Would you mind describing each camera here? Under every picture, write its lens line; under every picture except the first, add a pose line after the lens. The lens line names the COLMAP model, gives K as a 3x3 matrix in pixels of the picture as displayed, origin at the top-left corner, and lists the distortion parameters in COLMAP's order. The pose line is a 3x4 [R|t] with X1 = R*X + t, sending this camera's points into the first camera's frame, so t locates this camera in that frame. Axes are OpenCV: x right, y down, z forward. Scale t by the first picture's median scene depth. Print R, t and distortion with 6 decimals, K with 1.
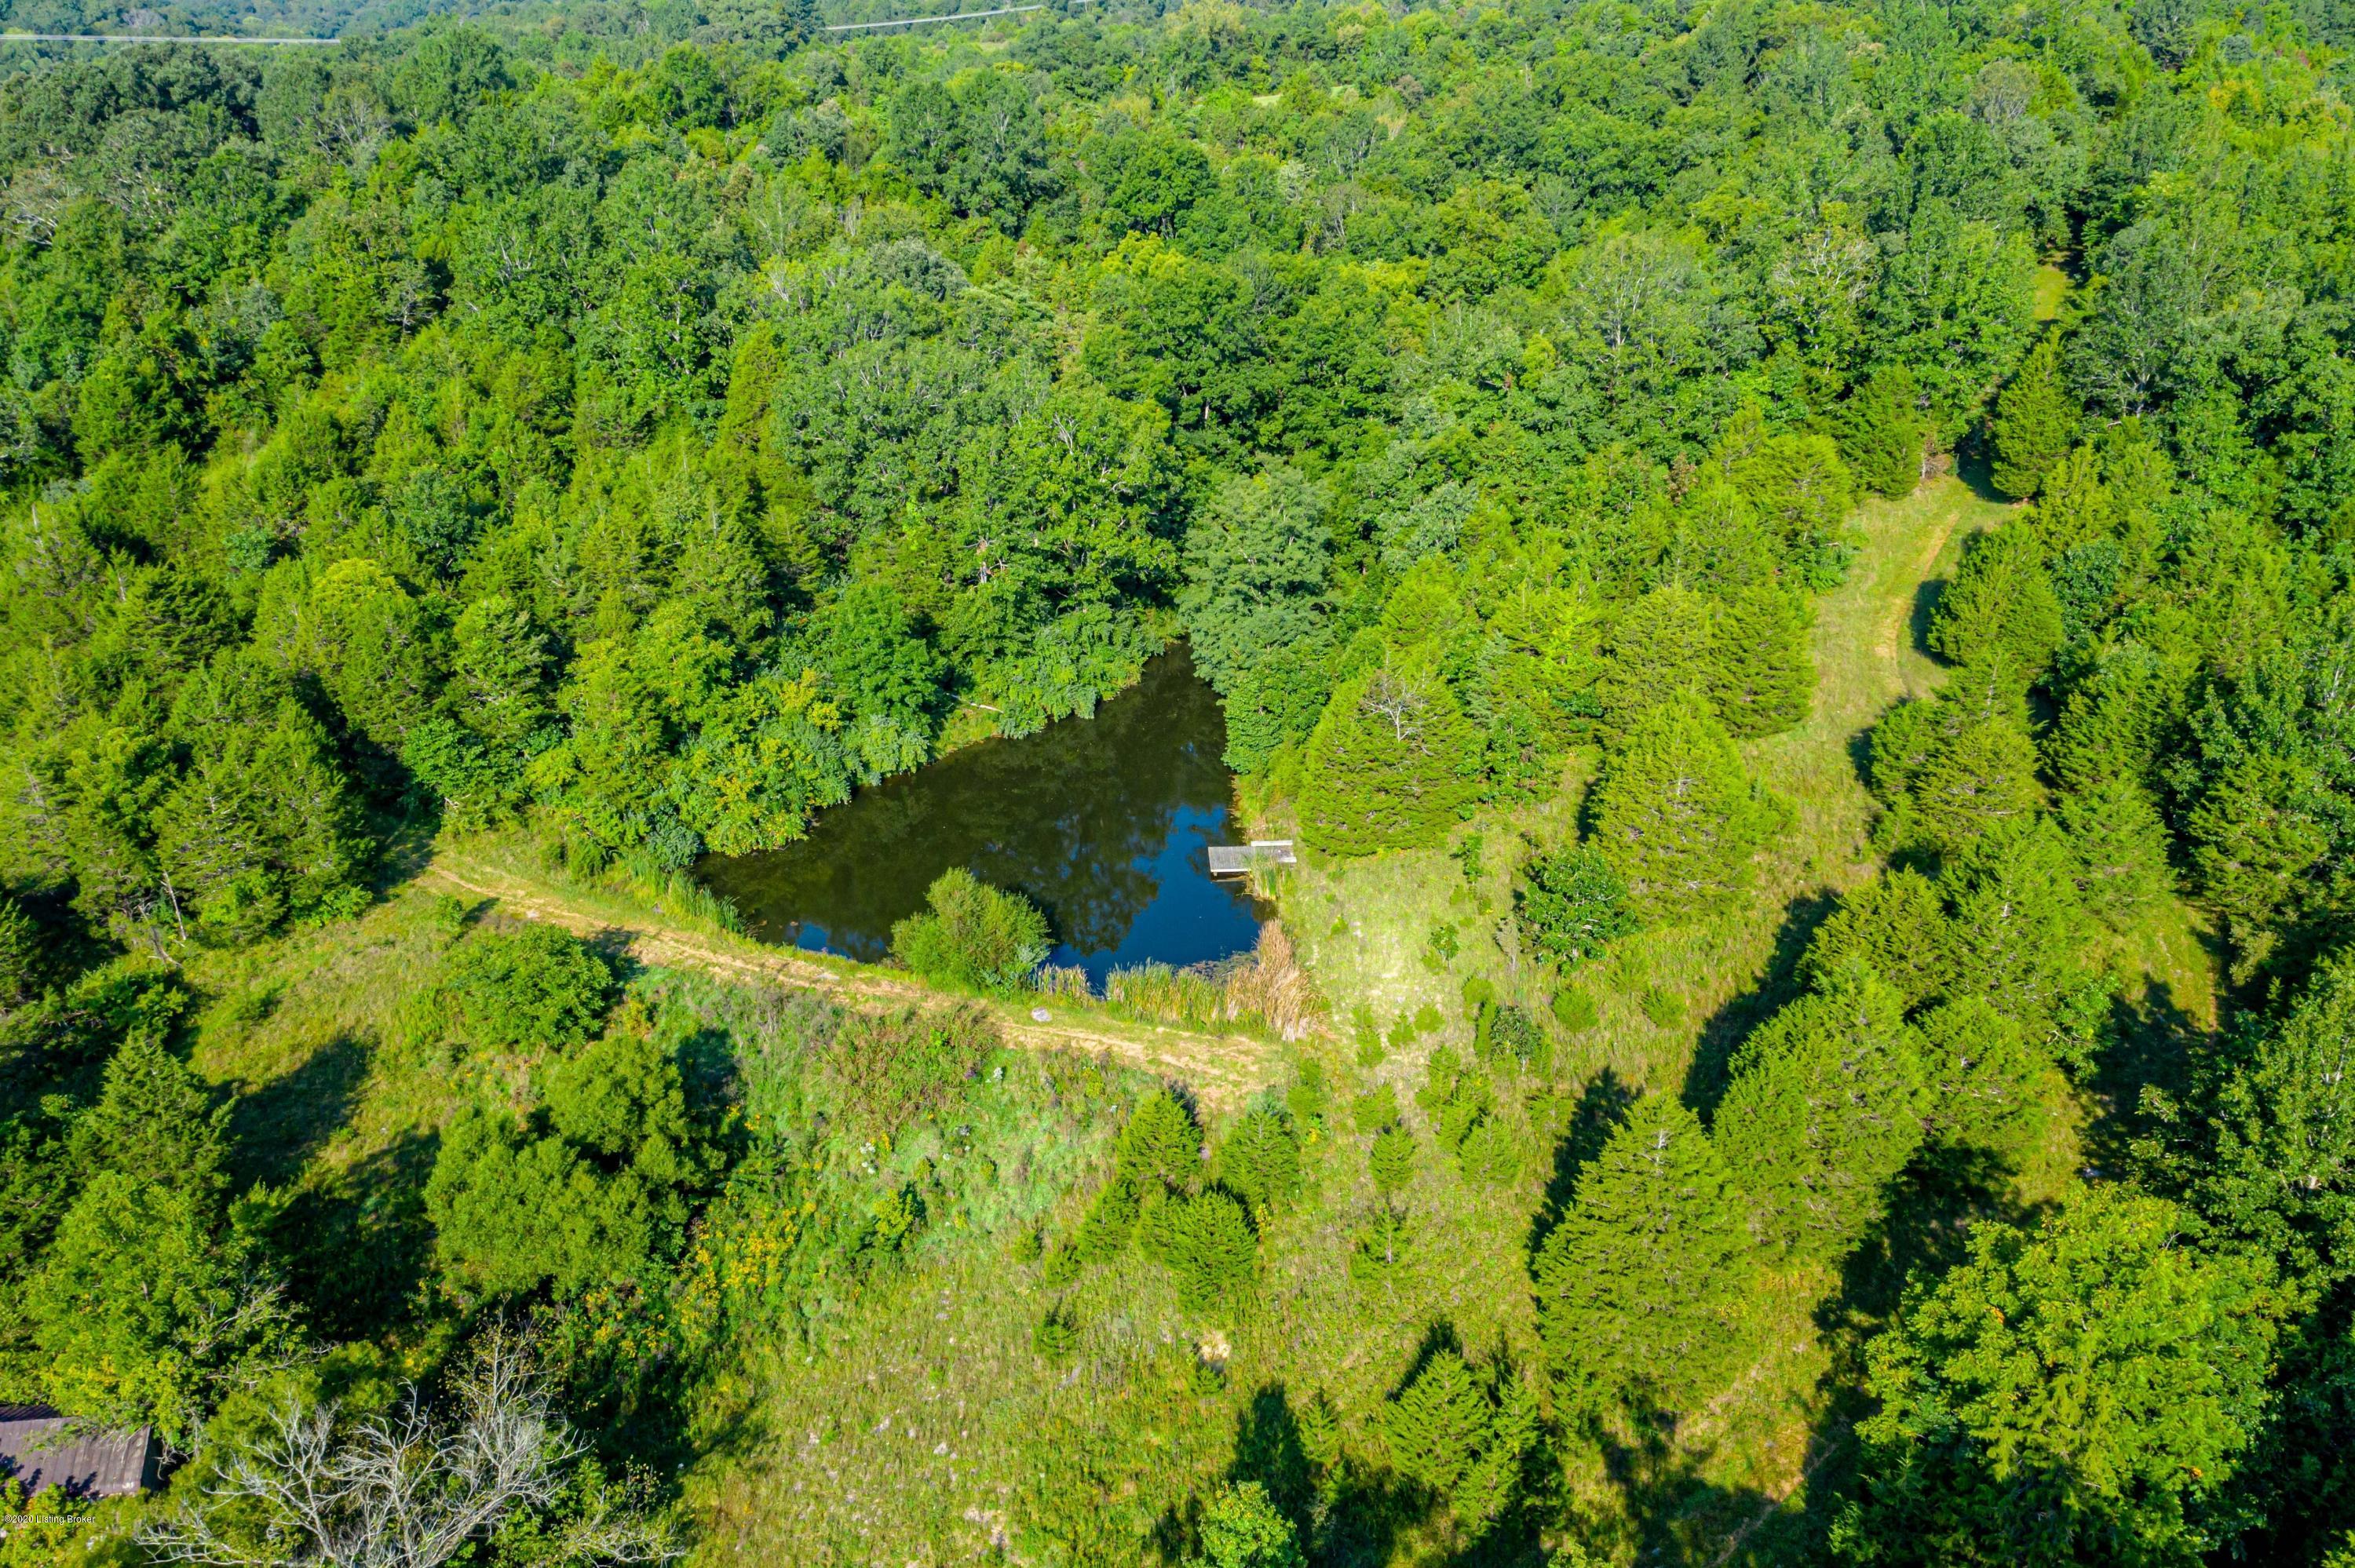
lens RADIAL K [[1861.8, 0, 1183.8], [0, 1861.8, 816.5], [0, 0, 1]] dist [0.218556, -0.303167]
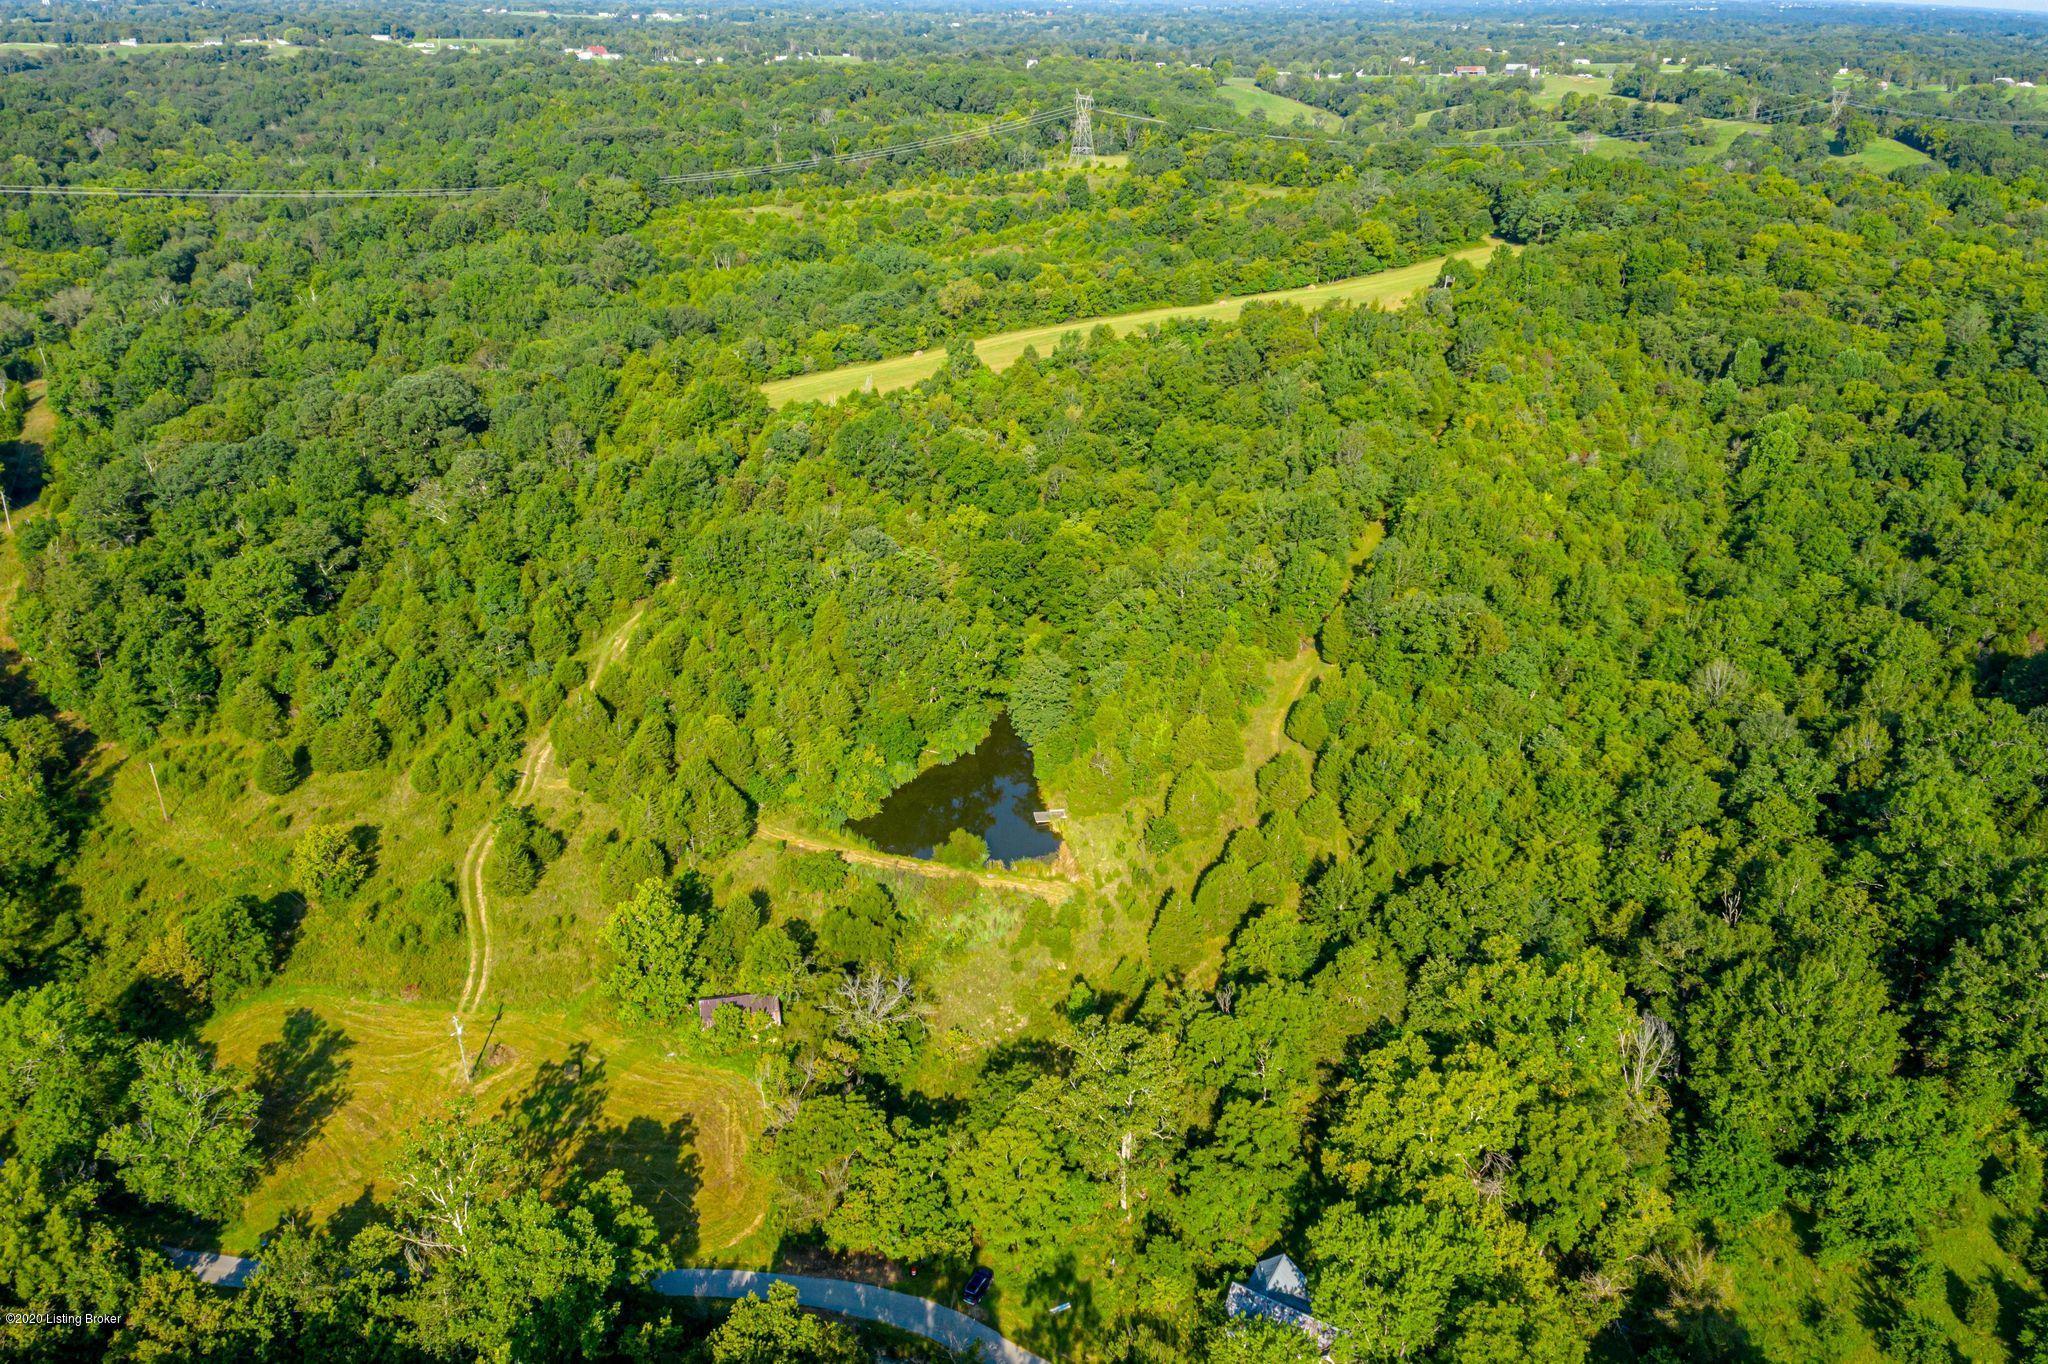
lens RADIAL K [[1549.9, 0, 1022.9], [0, 1549.9, 698.5], [0, 0, 1]] dist [0.229972, -0.317811]
pose [[0.995972, -0.021979, 0.086925, -0.216709], [0.022372, 0.999743, -0.003551, -0.157146], [-0.086824, 0.005482, 0.996209, -1.388927]]
